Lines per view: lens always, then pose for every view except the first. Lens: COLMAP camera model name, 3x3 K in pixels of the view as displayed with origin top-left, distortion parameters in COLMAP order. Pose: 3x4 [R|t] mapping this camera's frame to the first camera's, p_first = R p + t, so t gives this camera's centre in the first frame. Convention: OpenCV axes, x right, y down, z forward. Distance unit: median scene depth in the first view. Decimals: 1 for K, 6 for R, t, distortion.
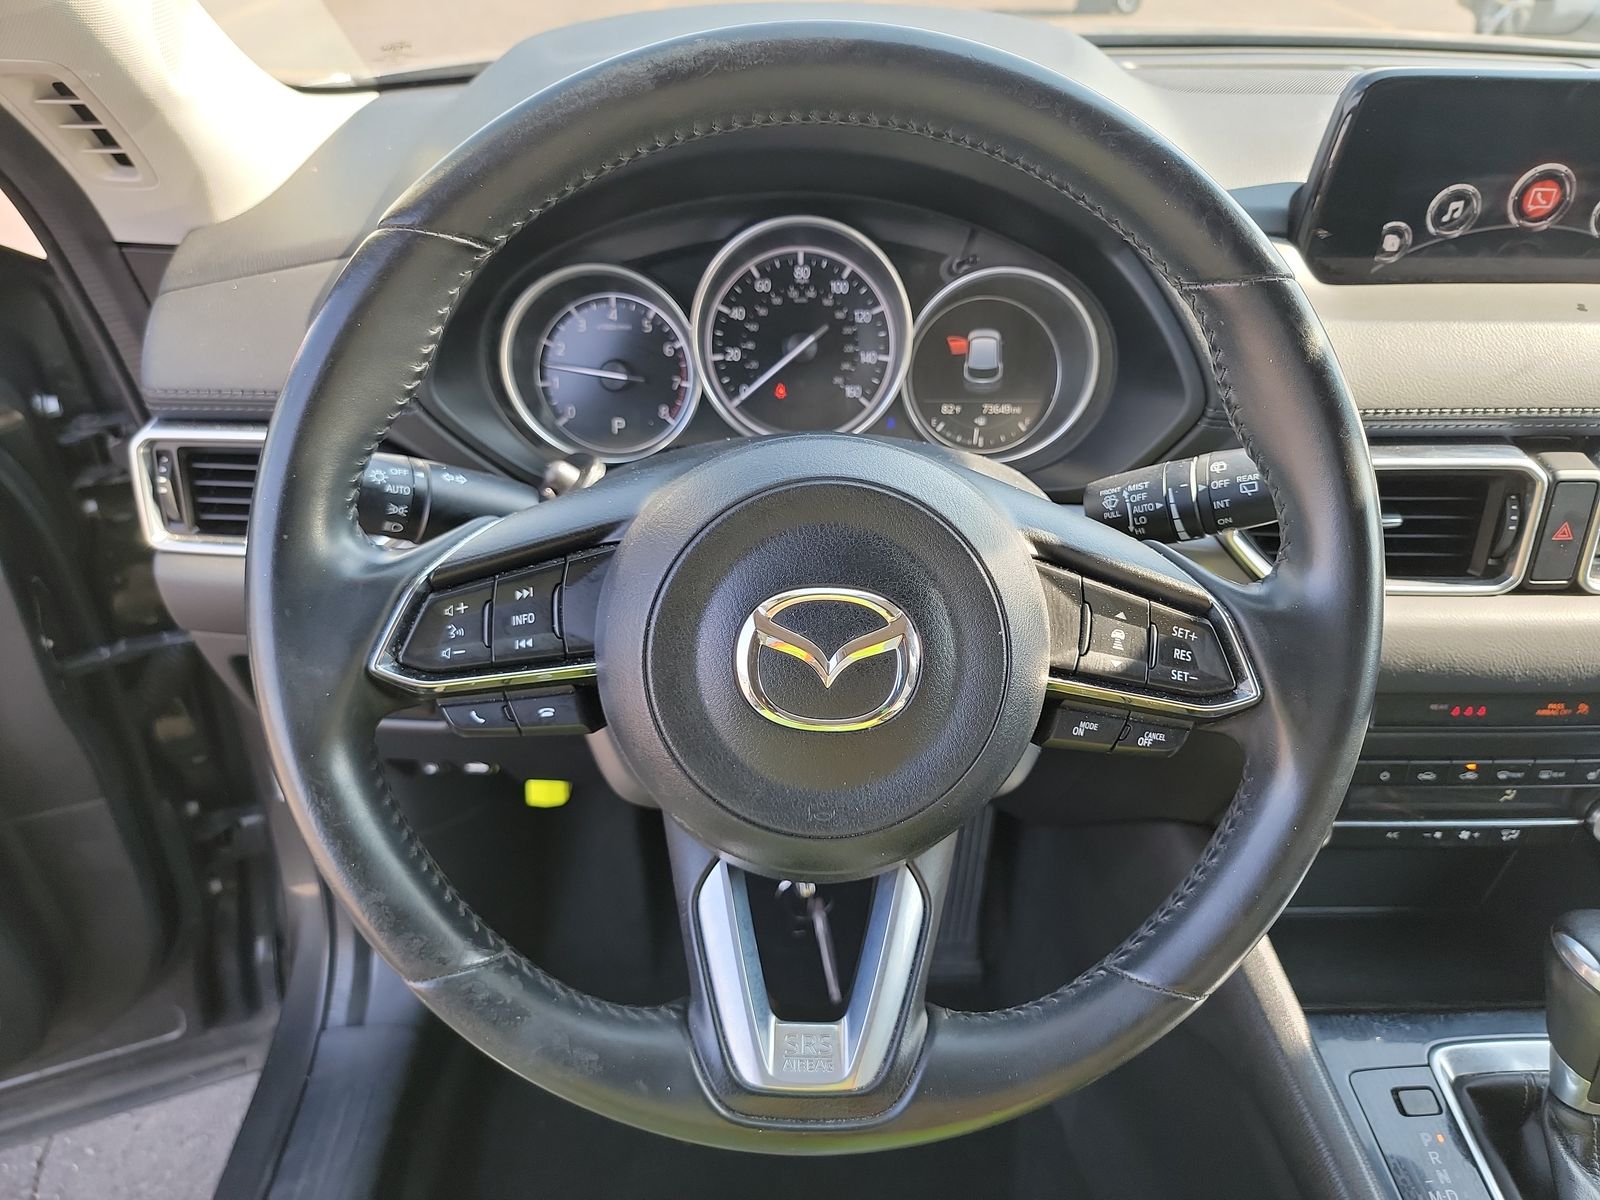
lens RADIAL K [[1113.4, 0, 808.4], [0, 1113.4, 604.3], [0, 0, 1]] dist [0.001679, -0.000334]
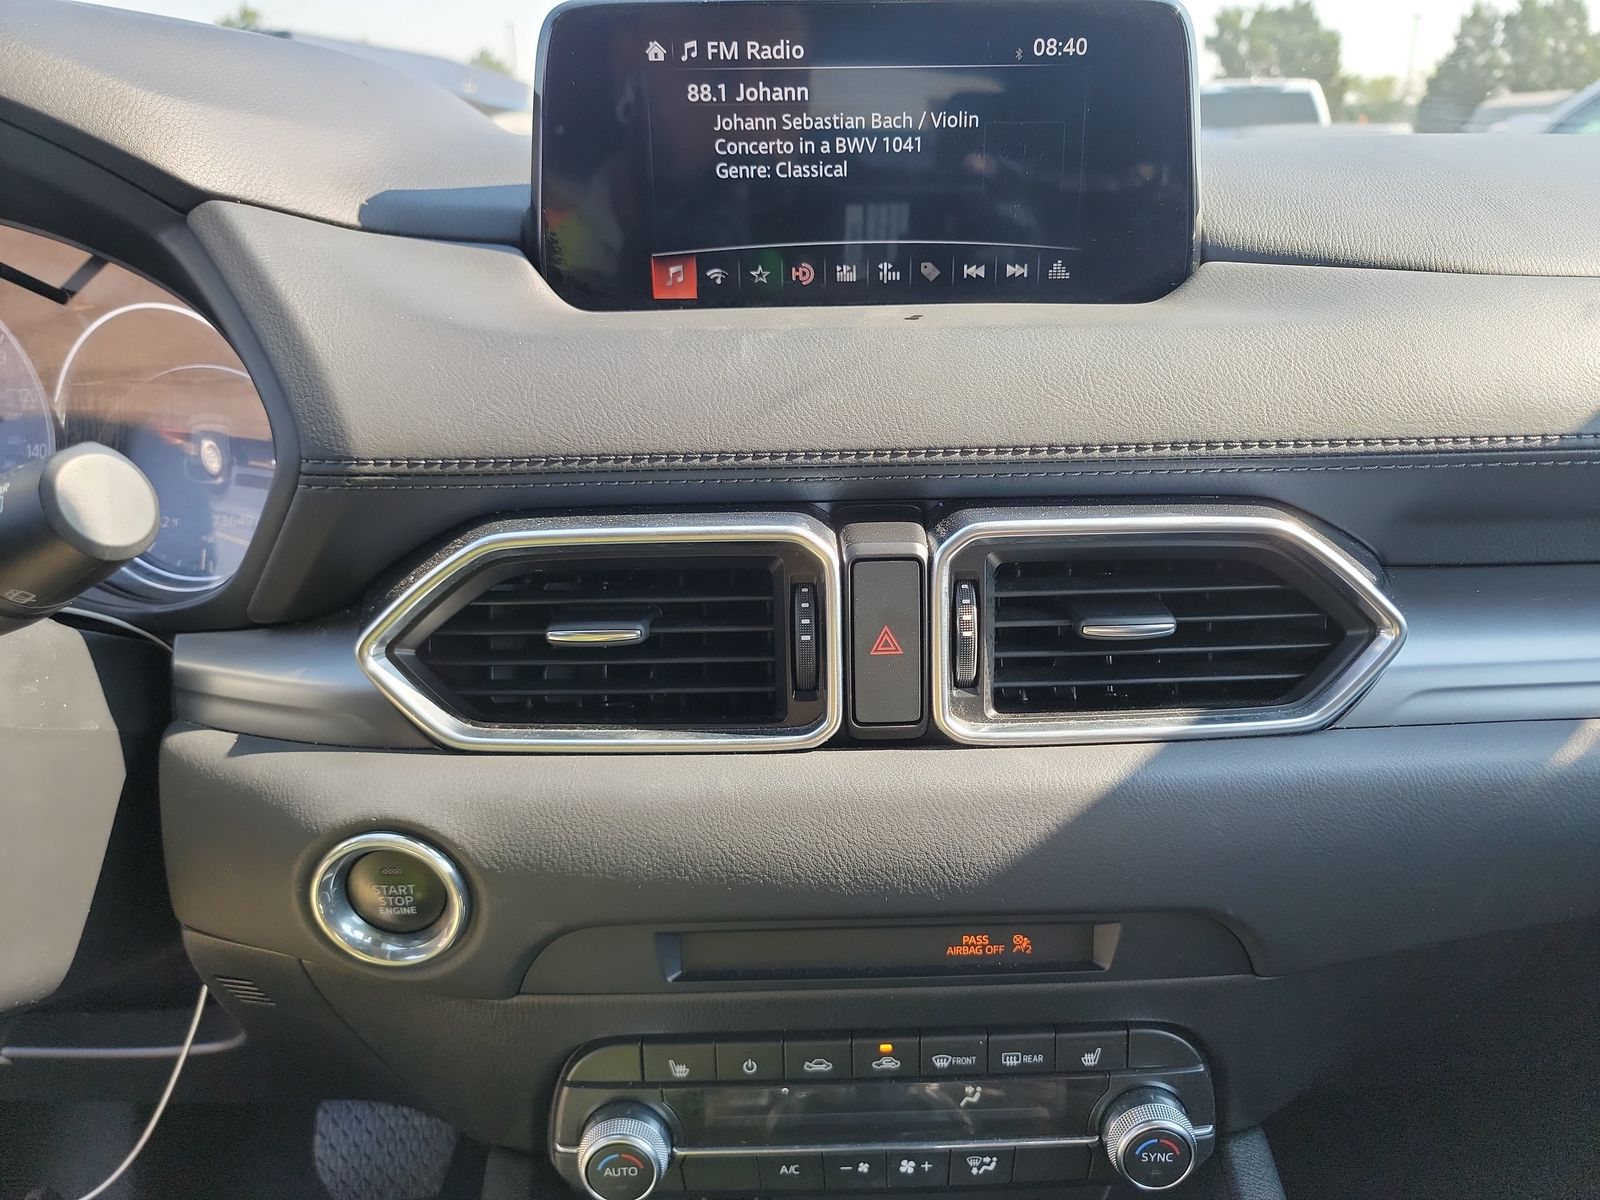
lens RADIAL K [[1113.4, 0, 808.4], [0, 1113.4, 604.3], [0, 0, 1]] dist [0.001679, -0.000334]
pose [[0.999545, -0.010307, 0.028357, 0.540264], [0.016988, 0.968957, -0.246644, 0.059207], [-0.024934, 0.247014, 0.968691, 0.342860]]
